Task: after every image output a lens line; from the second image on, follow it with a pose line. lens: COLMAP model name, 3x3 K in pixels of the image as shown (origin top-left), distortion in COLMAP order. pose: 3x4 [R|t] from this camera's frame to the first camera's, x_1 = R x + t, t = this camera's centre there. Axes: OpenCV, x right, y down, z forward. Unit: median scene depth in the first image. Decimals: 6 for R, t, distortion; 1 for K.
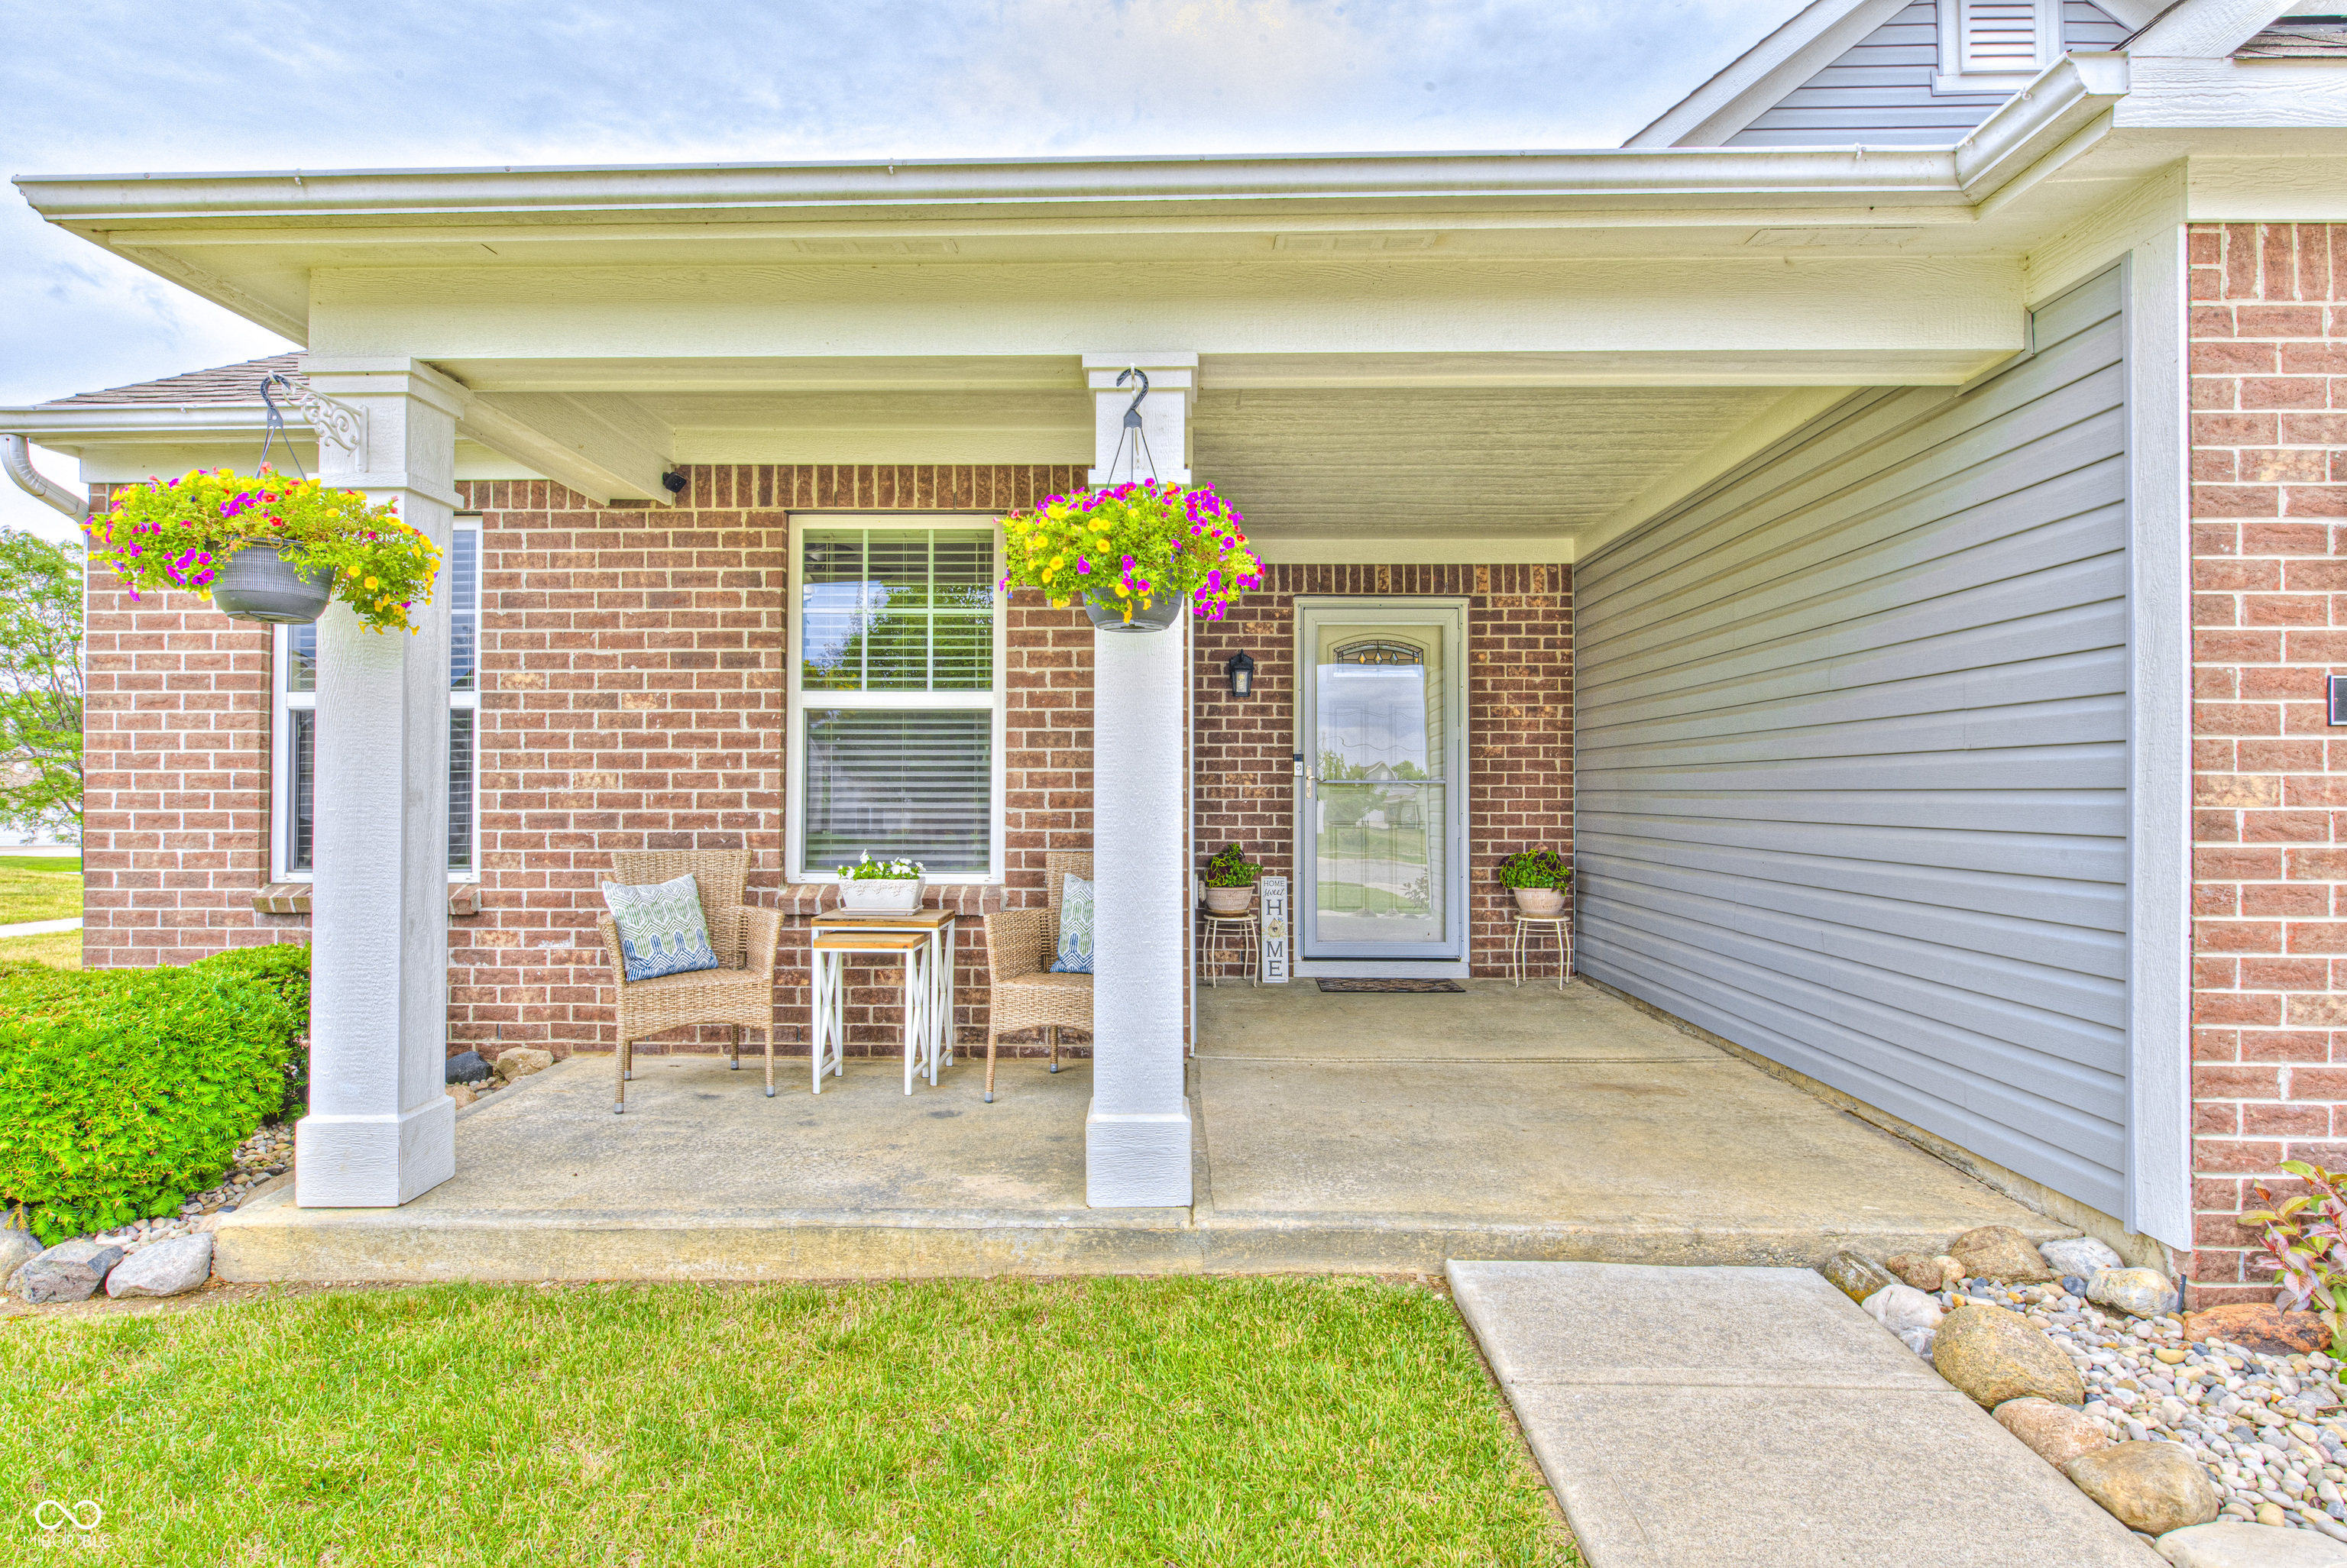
lens RADIAL K [[1272.9, 0, 1161.5], [0, 1272.9, 778.7], [0, 0, 1]] dist [-0.001508, -0.000373]
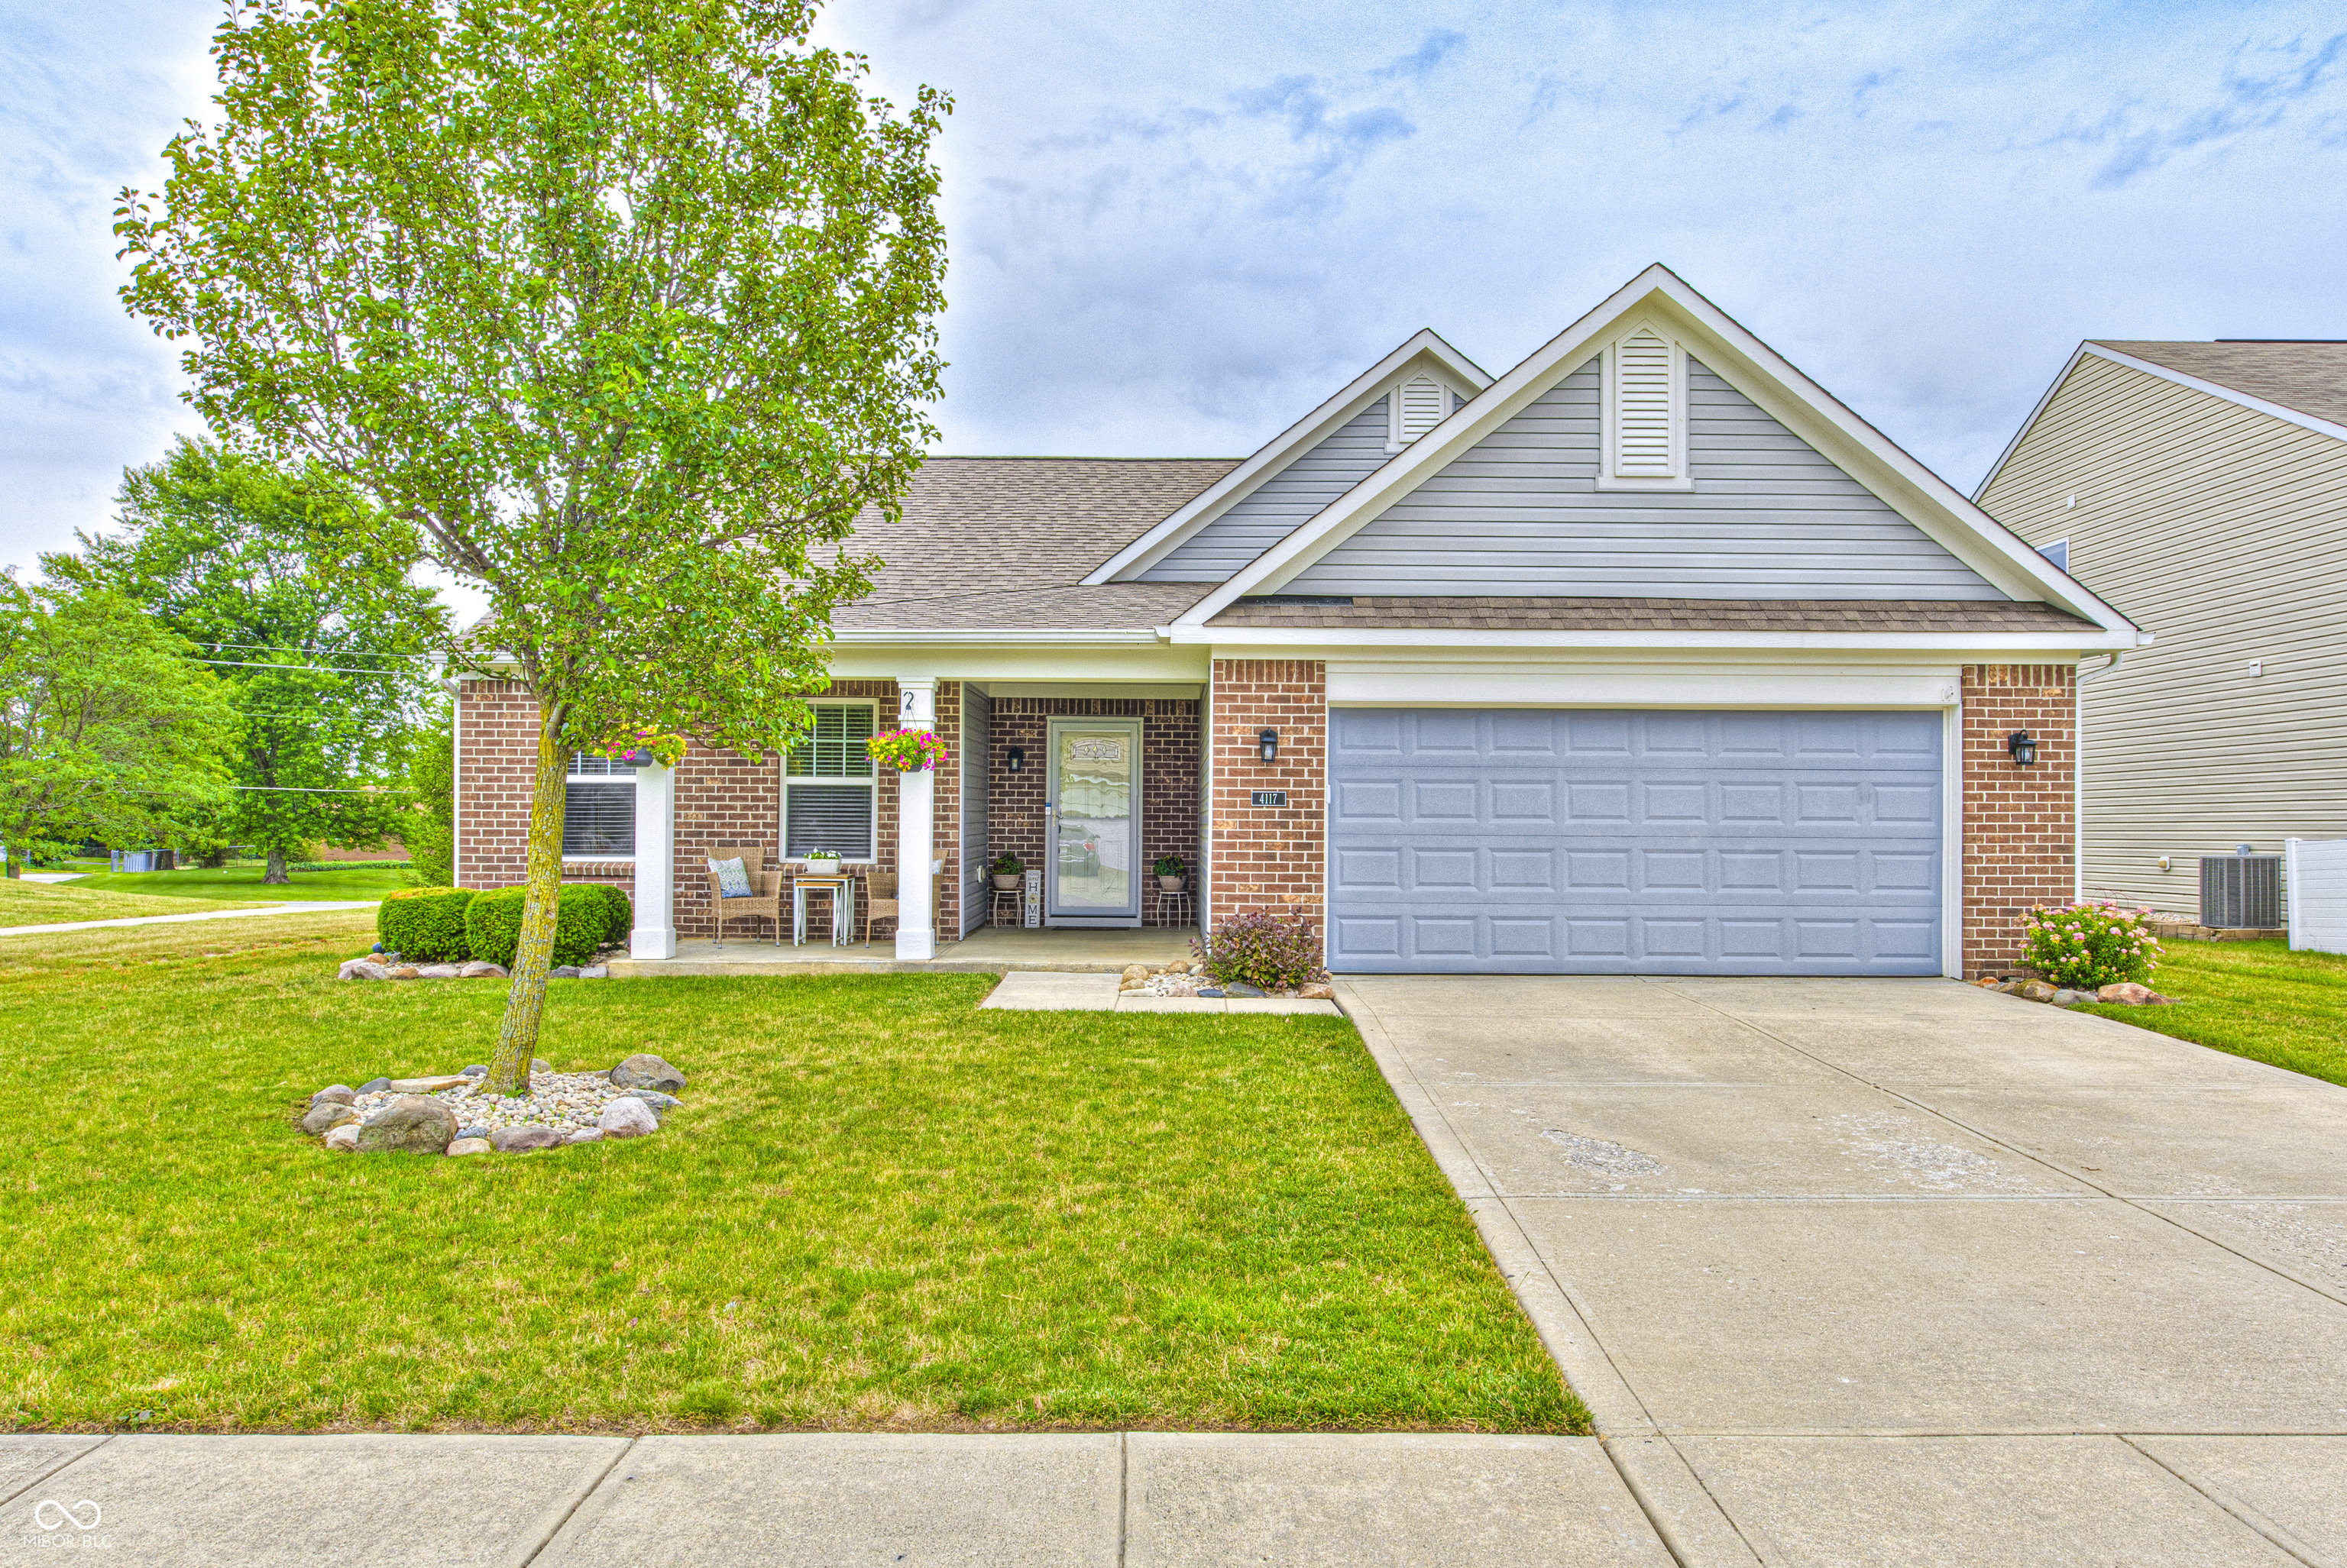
lens RADIAL K [[1618.5, 0, 1185.4], [0, 1618.5, 825.0], [0, 0, 1]] dist [-0.009470, 0.000032]
pose [[0.999492, 0.007039, 0.031099, 0.328907], [-0.007363, 0.999920, 0.010293, -0.018573], [-0.031025, -0.010517, 0.999463, -1.857909]]
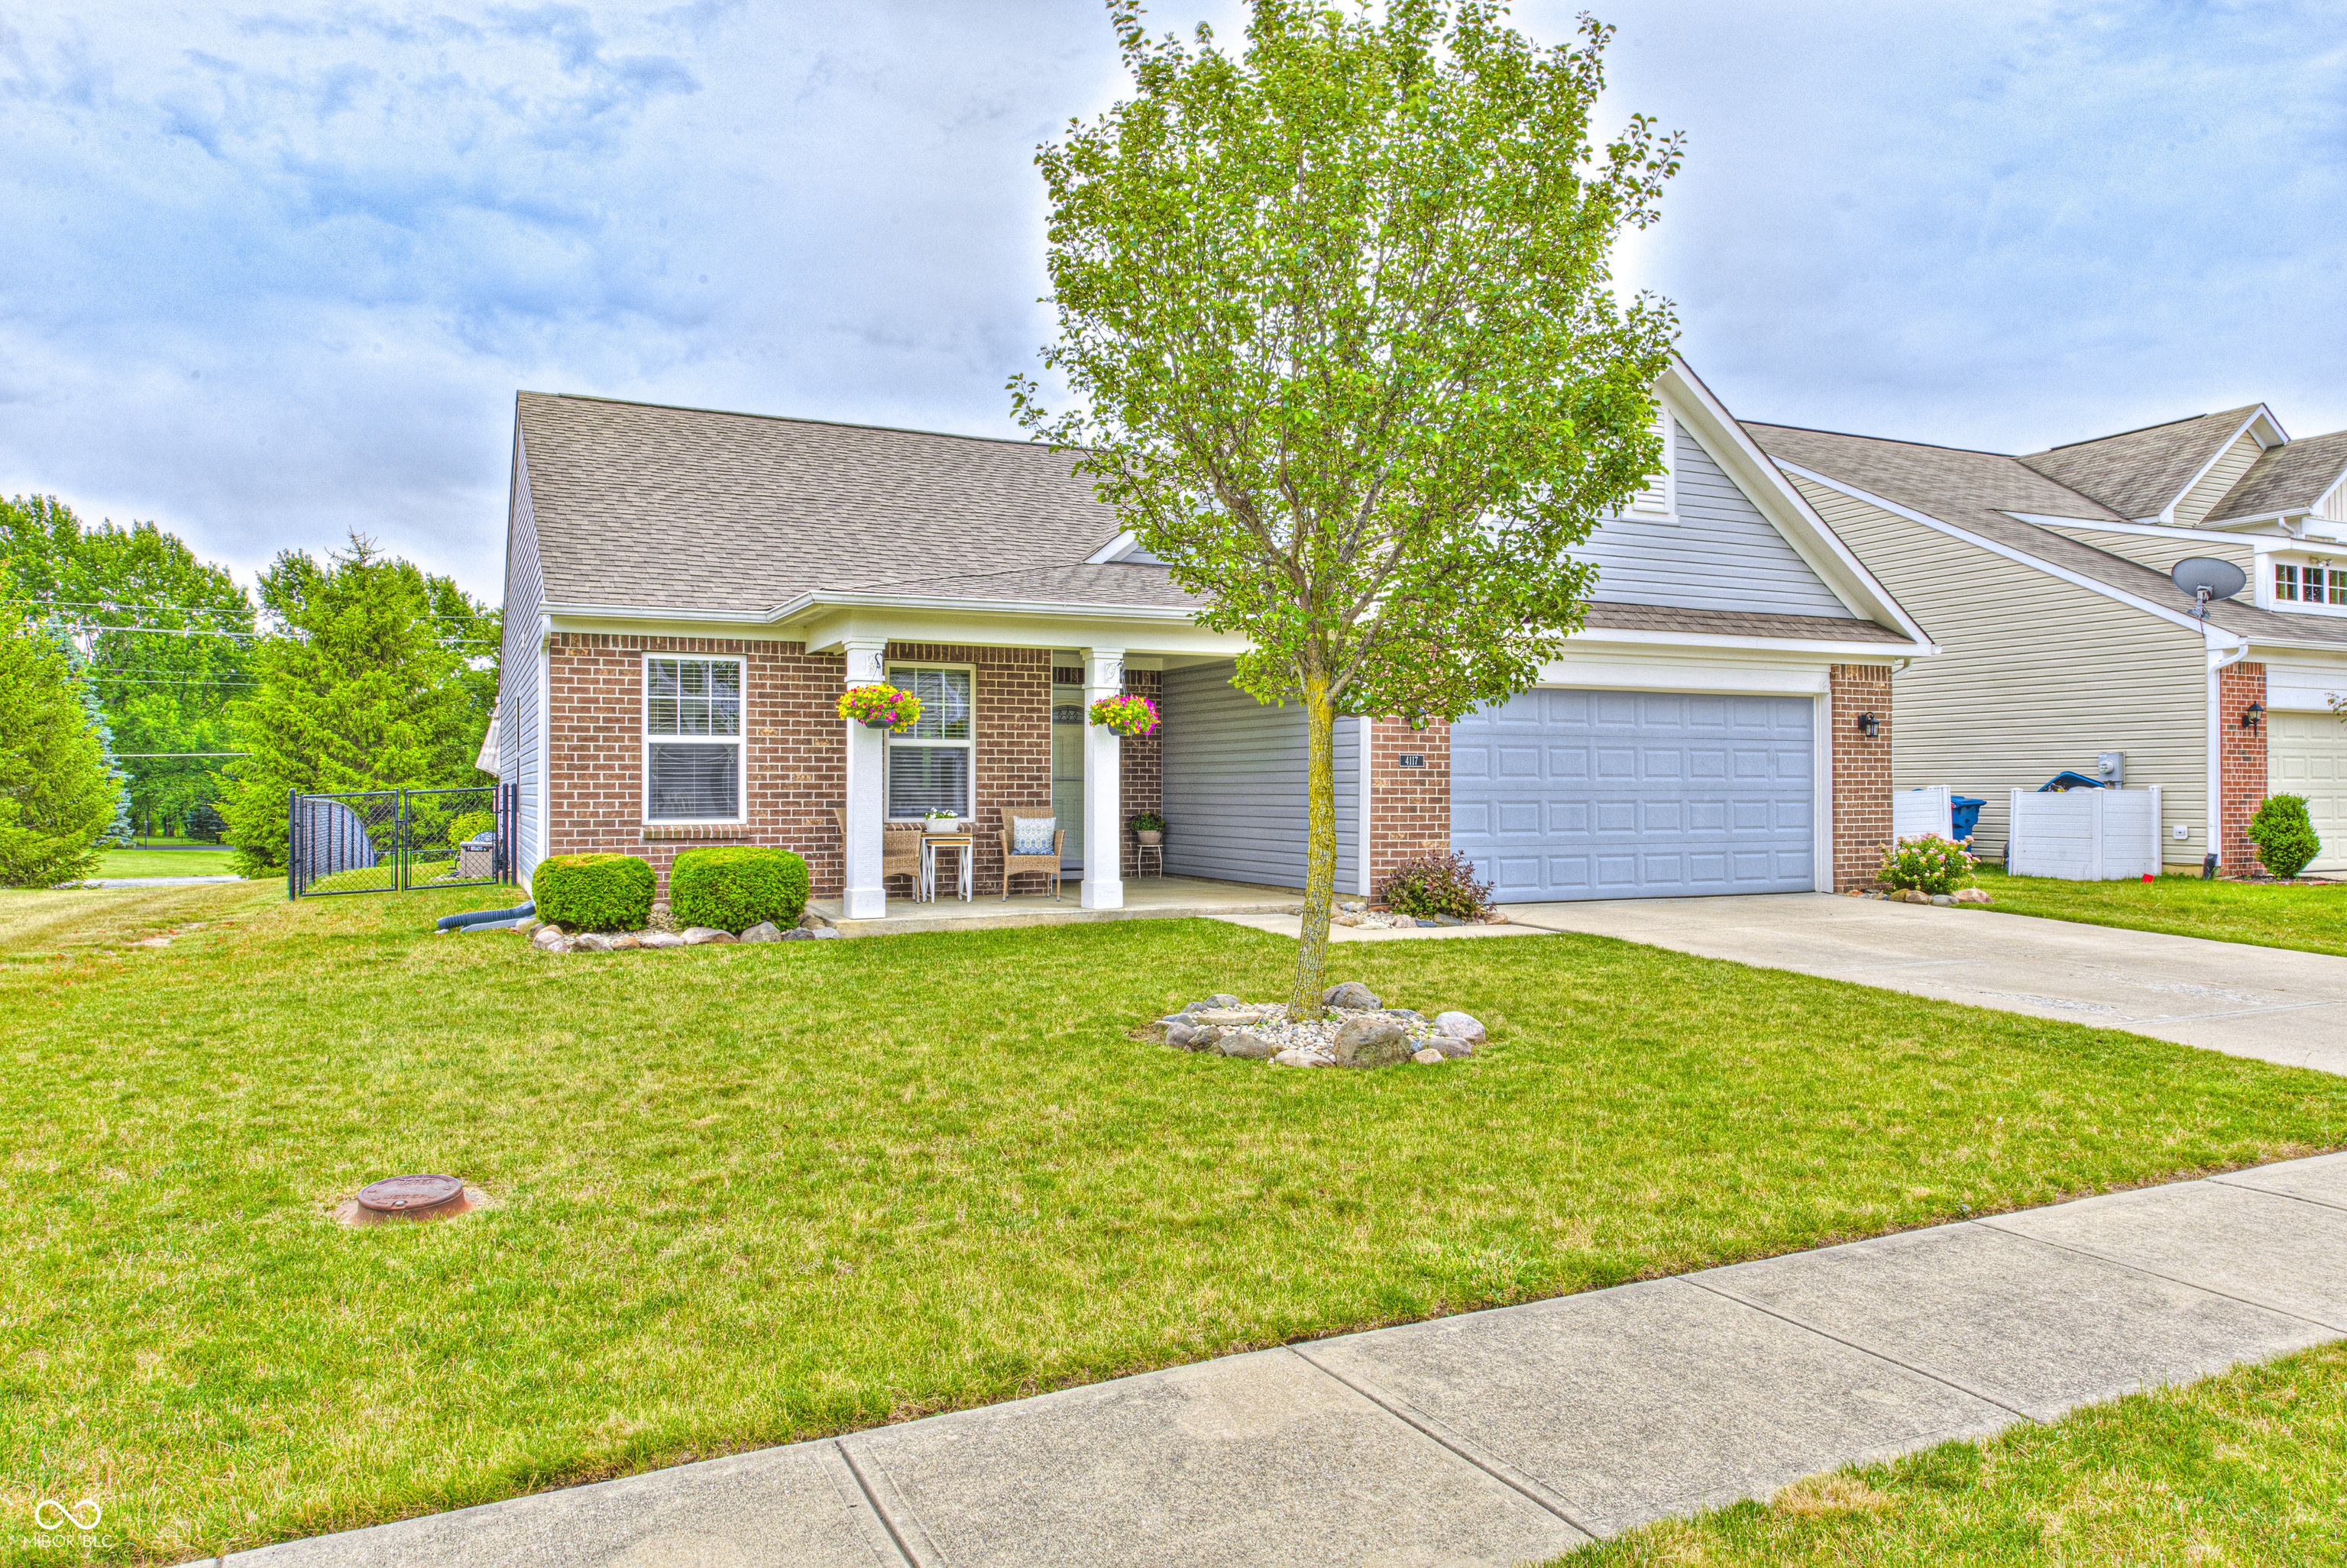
lens RADIAL K [[1579.6, 0, 1184.2], [0, 1579.6, 782.9], [0, 0, 1]] dist [-0.009581, -0.001206]
pose [[0.890915, 0.002439, 0.454163, -1.102553], [-0.005845, 0.999964, 0.006096, -0.009265], [-0.454132, -0.008085, 0.890898, -1.766245]]
